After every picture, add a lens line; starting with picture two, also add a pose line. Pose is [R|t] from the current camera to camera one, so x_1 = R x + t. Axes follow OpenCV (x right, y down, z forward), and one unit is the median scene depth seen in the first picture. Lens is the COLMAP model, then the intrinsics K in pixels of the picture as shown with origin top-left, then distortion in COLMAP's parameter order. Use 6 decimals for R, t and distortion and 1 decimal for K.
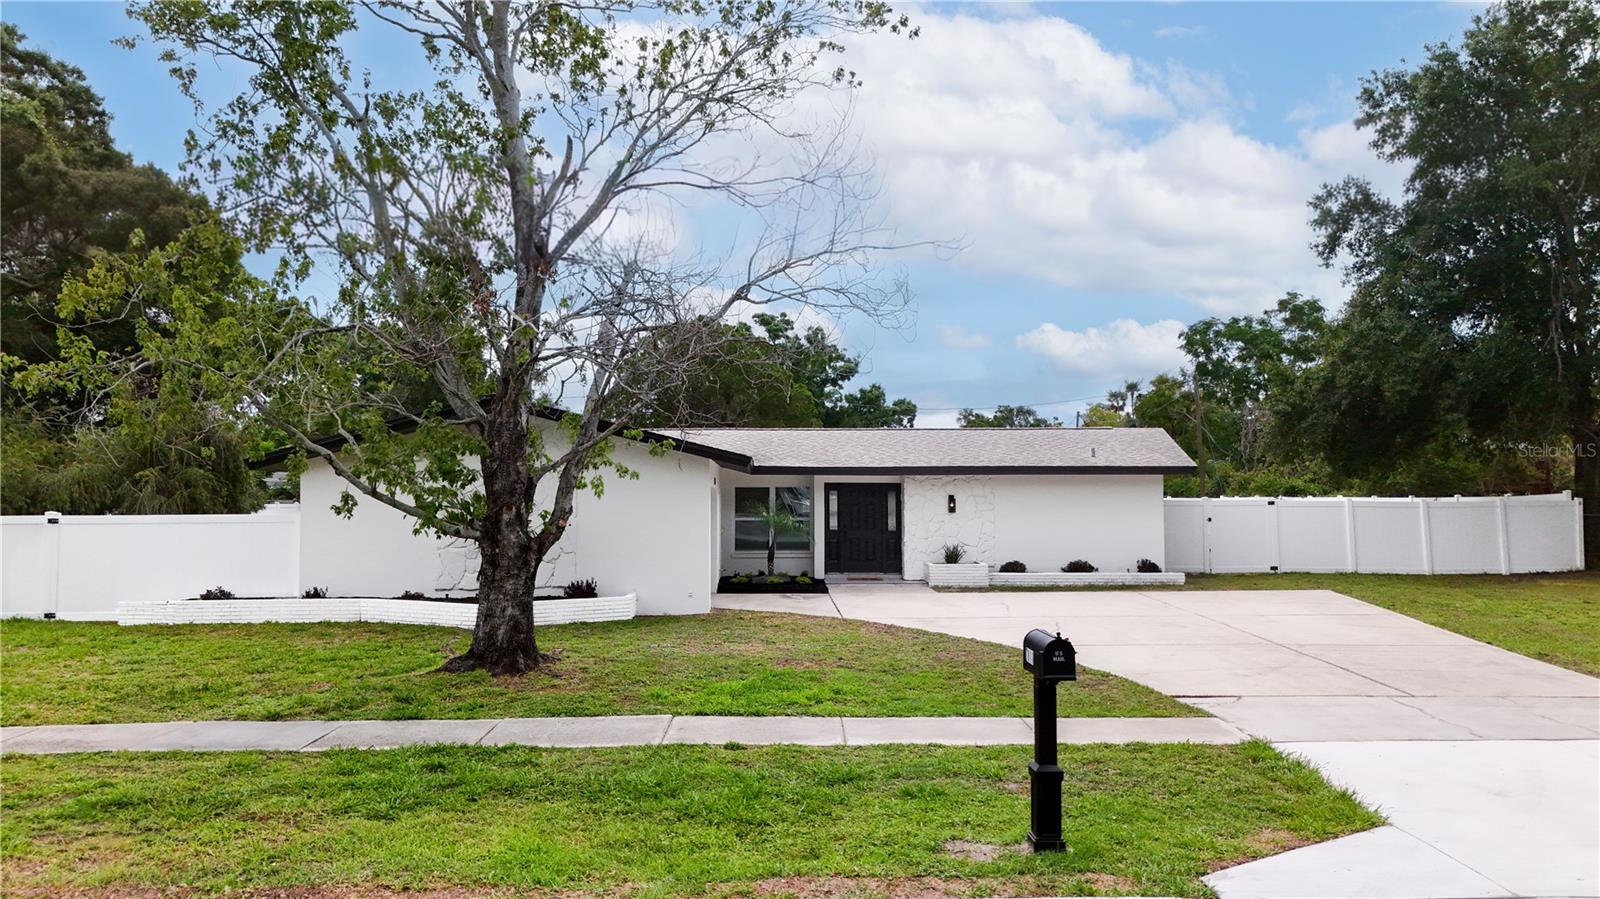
lens RADIAL K [[1166.9, 0, 800.0], [0, 1166.9, 449.5], [0, 0, 1]] dist [0.039487, 0.000004]
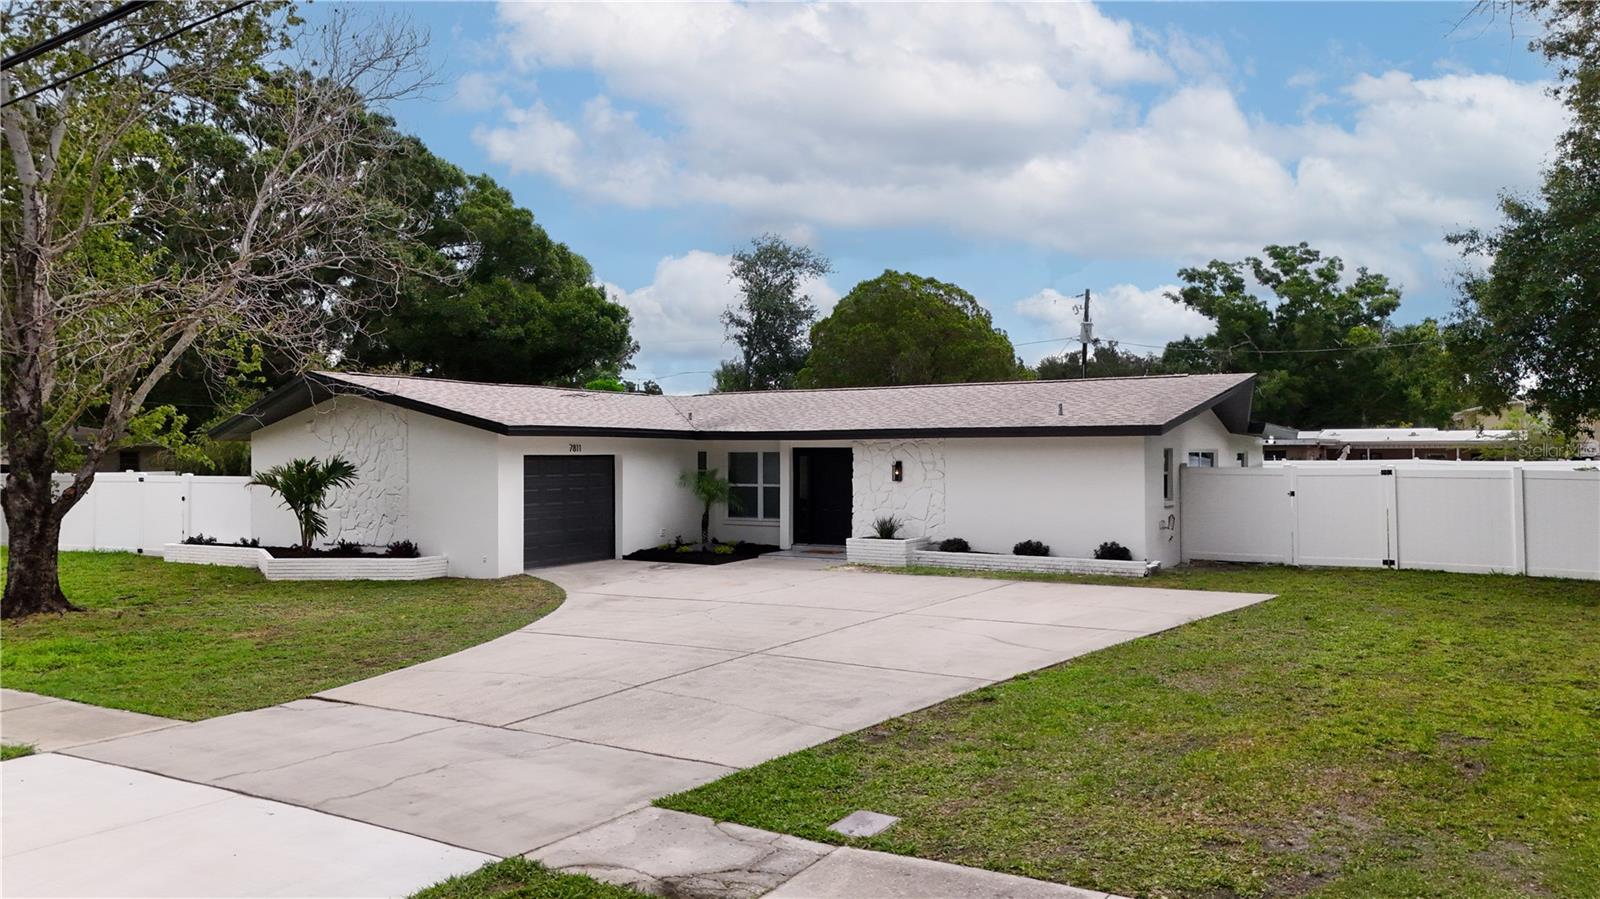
lens RADIAL K [[1166.9, 0, 800.0], [0, 1166.9, 449.5], [0, 0, 1]] dist [0.039487, 0.000004]
pose [[0.825775, -0.004713, -0.563981, 0.565152], [0.025571, 0.999250, 0.029090, 0.002488], [0.563420, -0.038443, 0.825276, 0.230391]]
